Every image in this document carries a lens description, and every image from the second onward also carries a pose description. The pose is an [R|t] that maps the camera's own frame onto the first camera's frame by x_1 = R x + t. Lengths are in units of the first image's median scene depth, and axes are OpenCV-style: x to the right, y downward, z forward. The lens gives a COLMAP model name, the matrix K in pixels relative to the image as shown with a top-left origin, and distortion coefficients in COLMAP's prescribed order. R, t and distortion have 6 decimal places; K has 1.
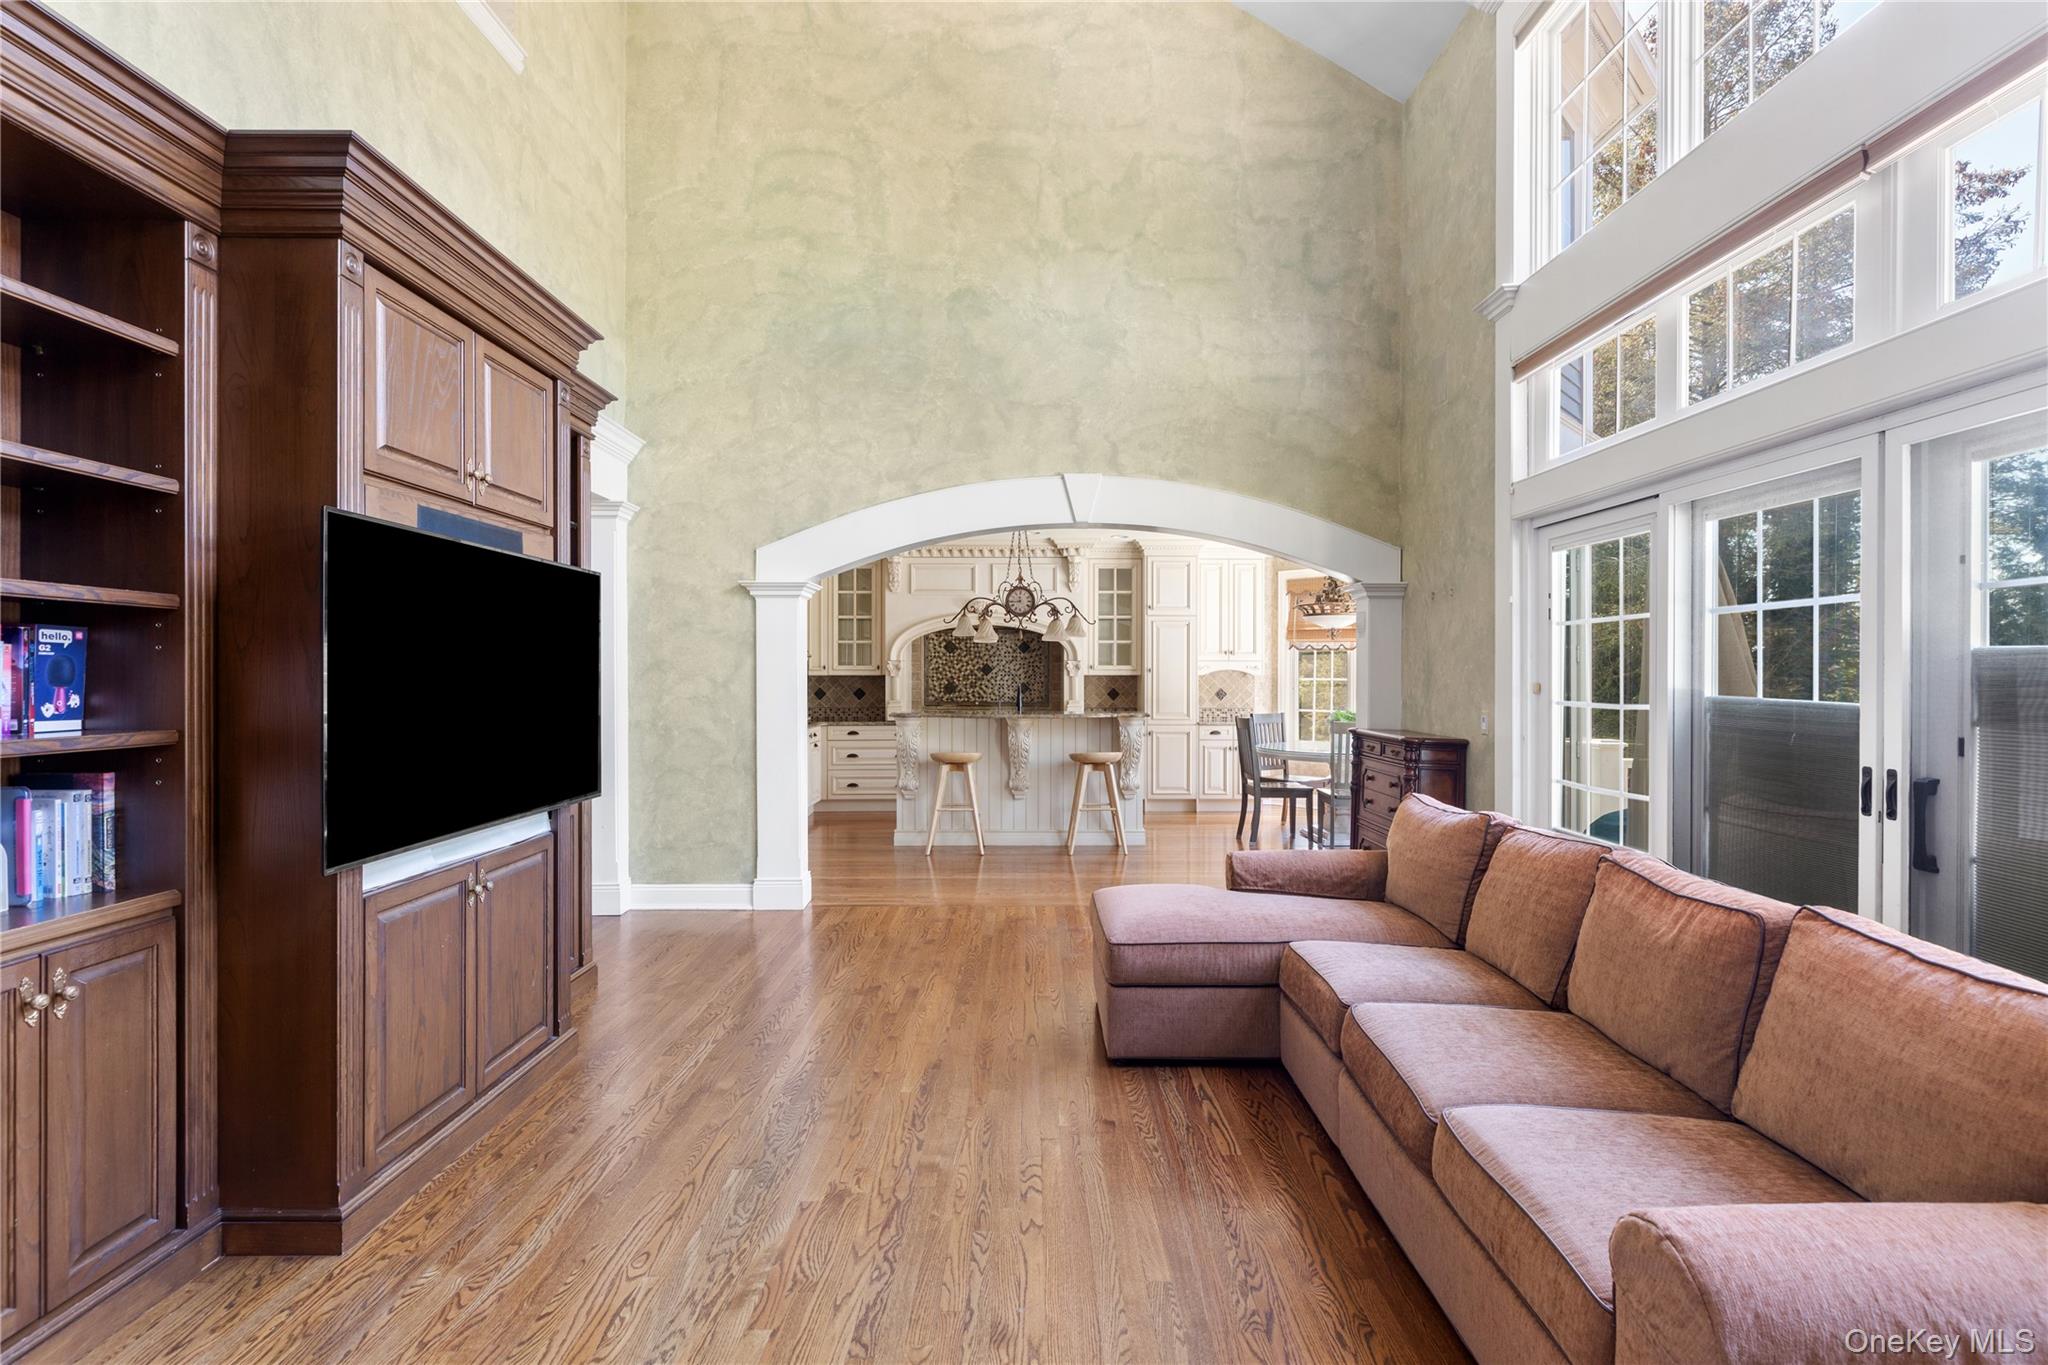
lens RADIAL K [[981.3, 0, 1025.2], [0, 981.3, 677.9], [0, 0, 1]] dist [0.000262, -0.000003]
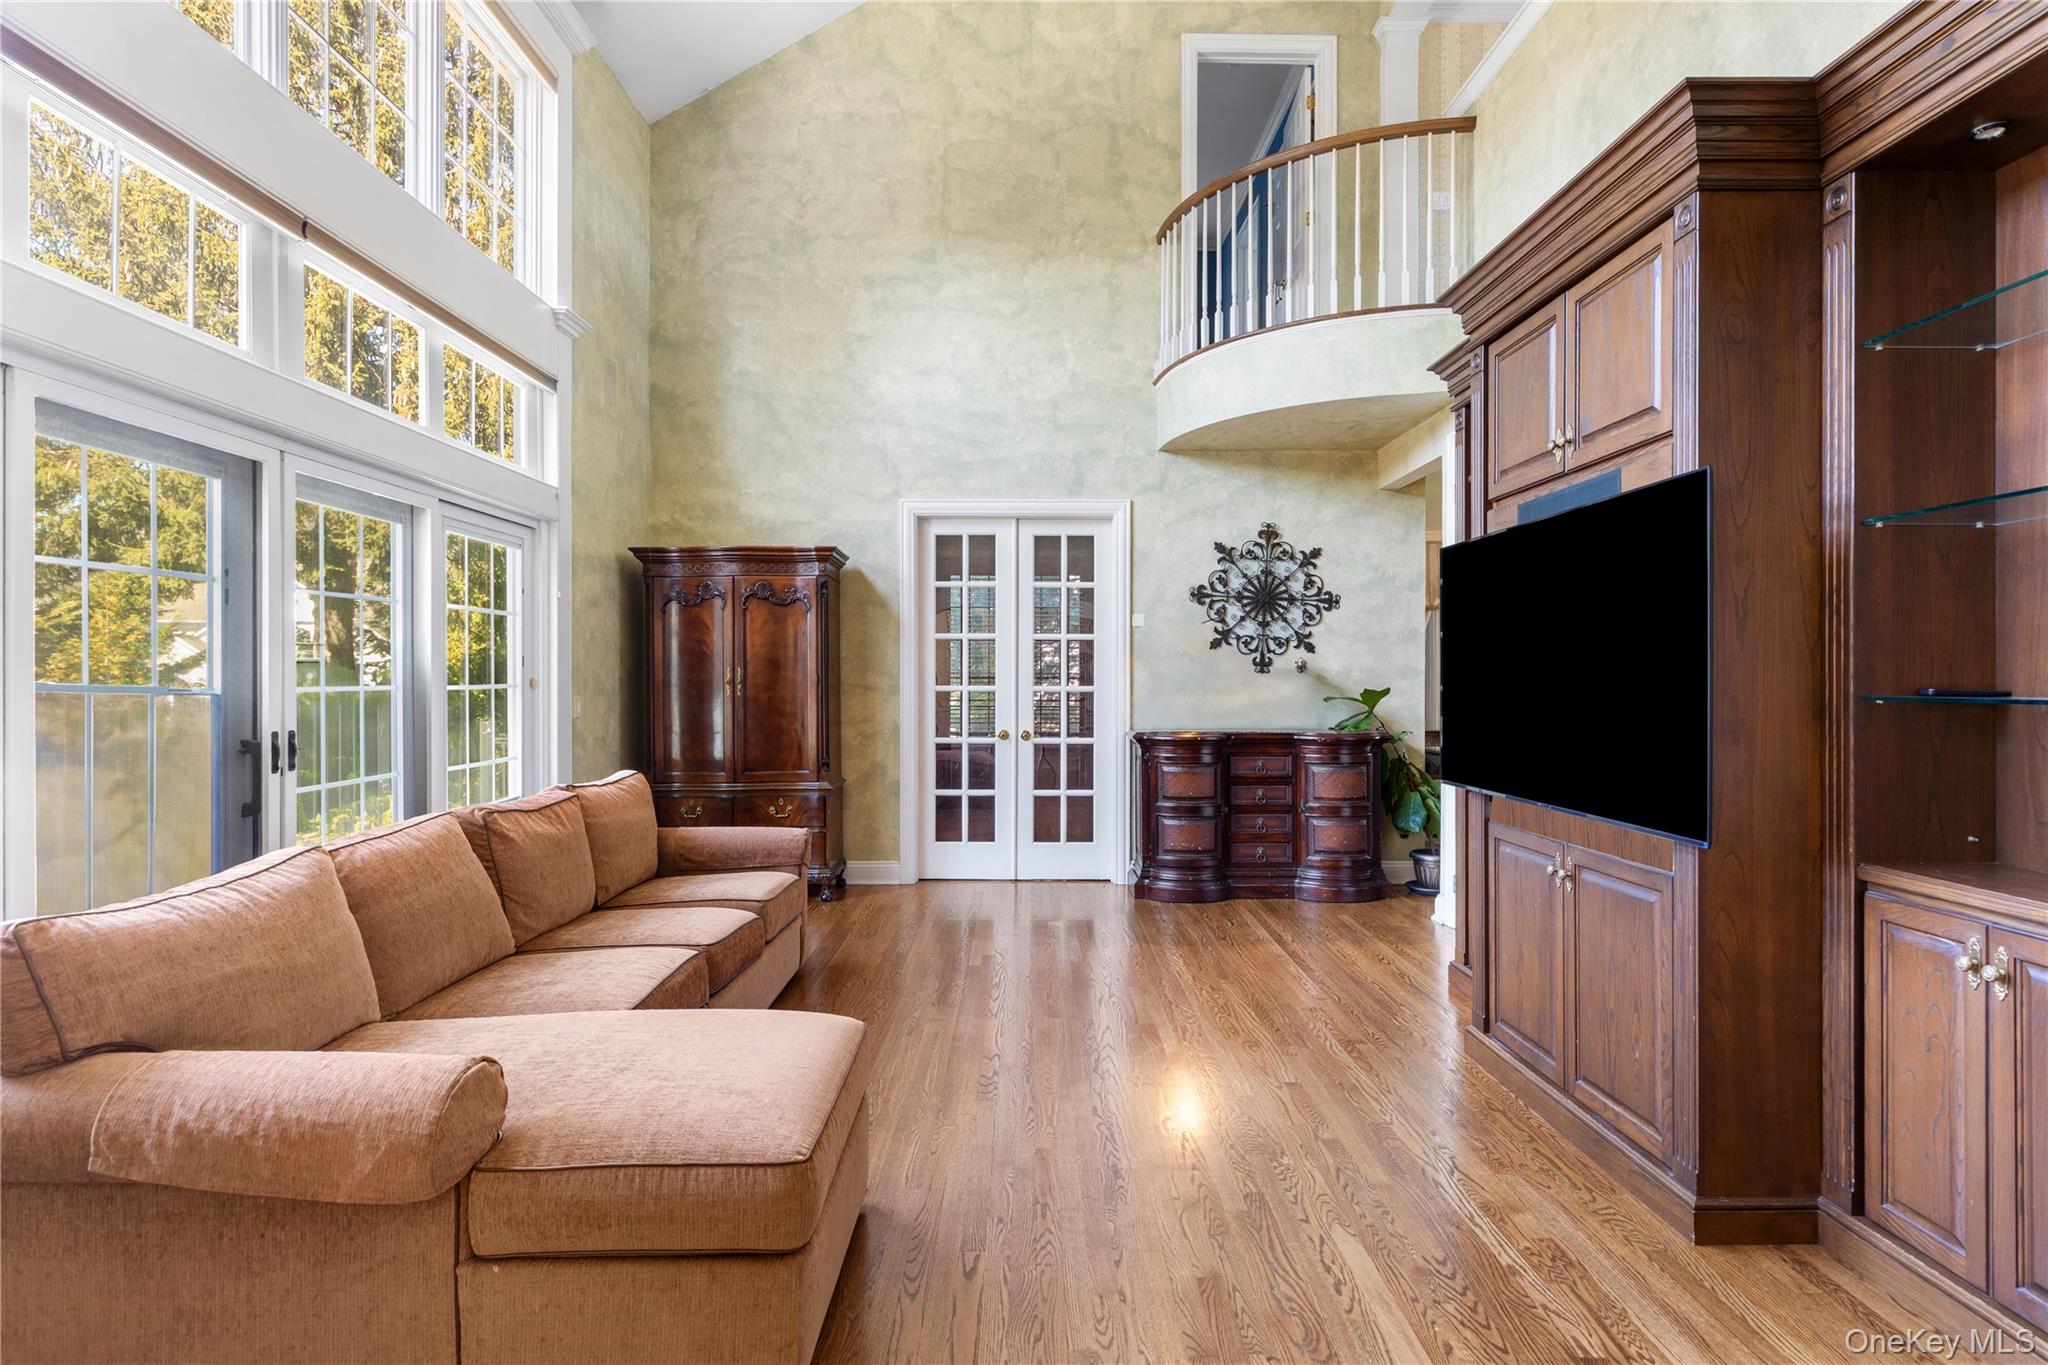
lens RADIAL K [[1031.4, 0, 1028.1], [0, 1031.4, 679.7], [0, 0, 1]] dist [-0.002270, -0.000176]
pose [[-0.999984, 0.001587, -0.005356, -0.030790], [0.001544, 0.999966, 0.008066, 0.016611], [0.005369, 0.008057, -0.999953, 1.984676]]
